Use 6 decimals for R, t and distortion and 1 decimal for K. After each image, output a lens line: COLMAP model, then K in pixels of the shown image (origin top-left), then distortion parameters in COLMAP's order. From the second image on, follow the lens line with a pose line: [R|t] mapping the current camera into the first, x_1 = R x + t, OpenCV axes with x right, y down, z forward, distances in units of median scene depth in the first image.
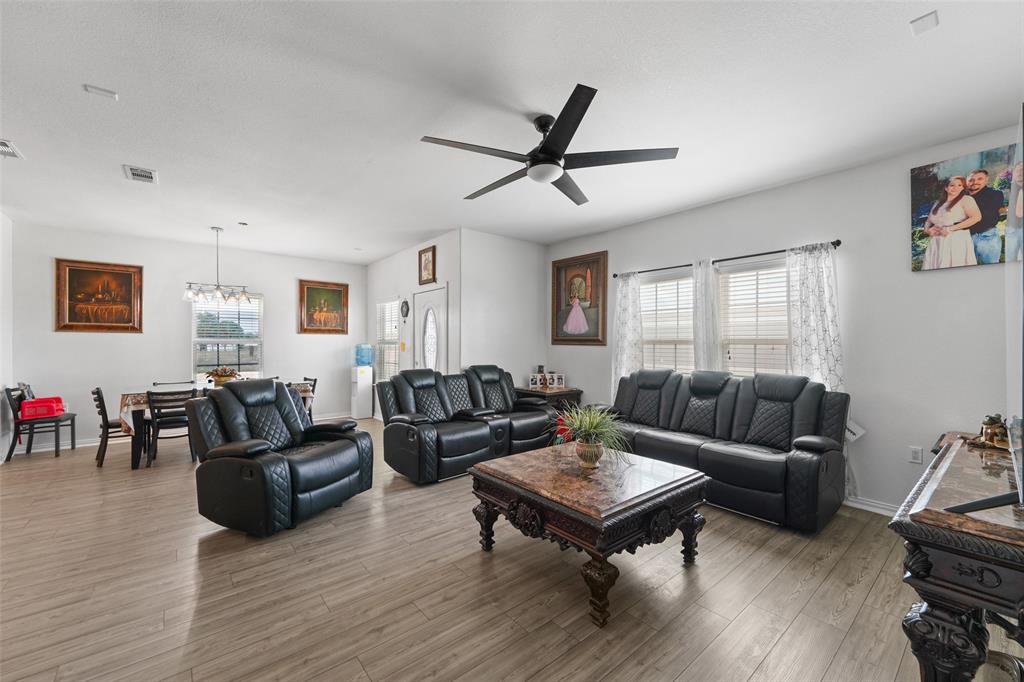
lens RADIAL K [[404.5, 0, 511.1], [0, 404.5, 341.3], [0, 0, 1]] dist [0.013974, -0.000037]
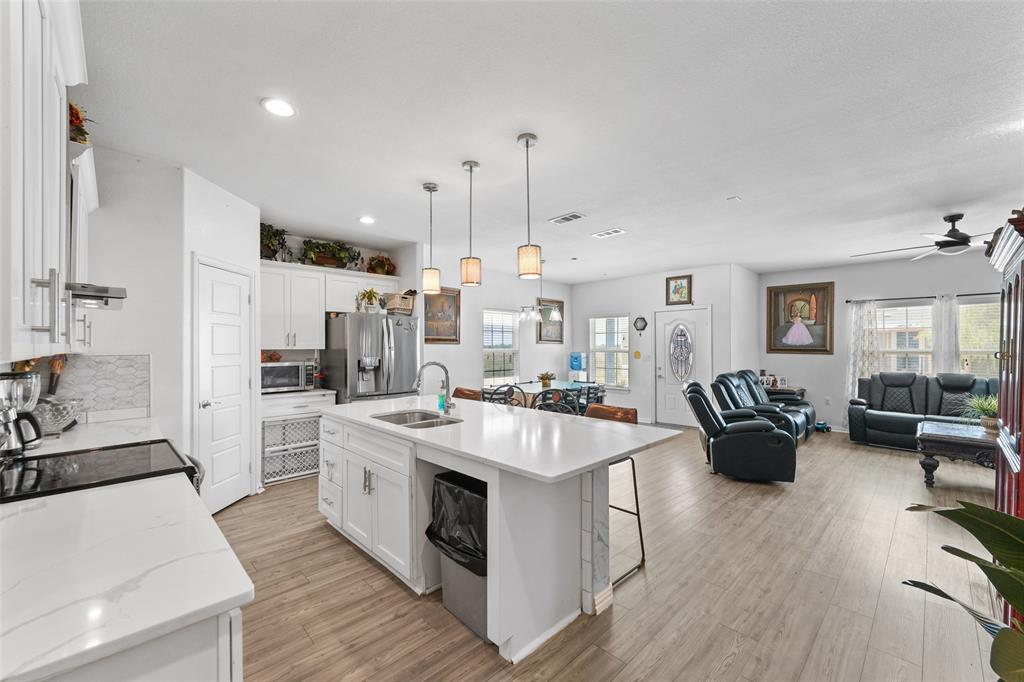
lens RADIAL K [[404.5, 0, 509.5], [0, 404.5, 344.2], [0, 0, 1]] dist [0.013974, -0.000037]
pose [[0.996580, -0.000187, 0.082629, -0.853466], [0.000190, 1.000000, -0.000028, -0.020705], [-0.082629, 0.000043, 0.996580, -0.209762]]
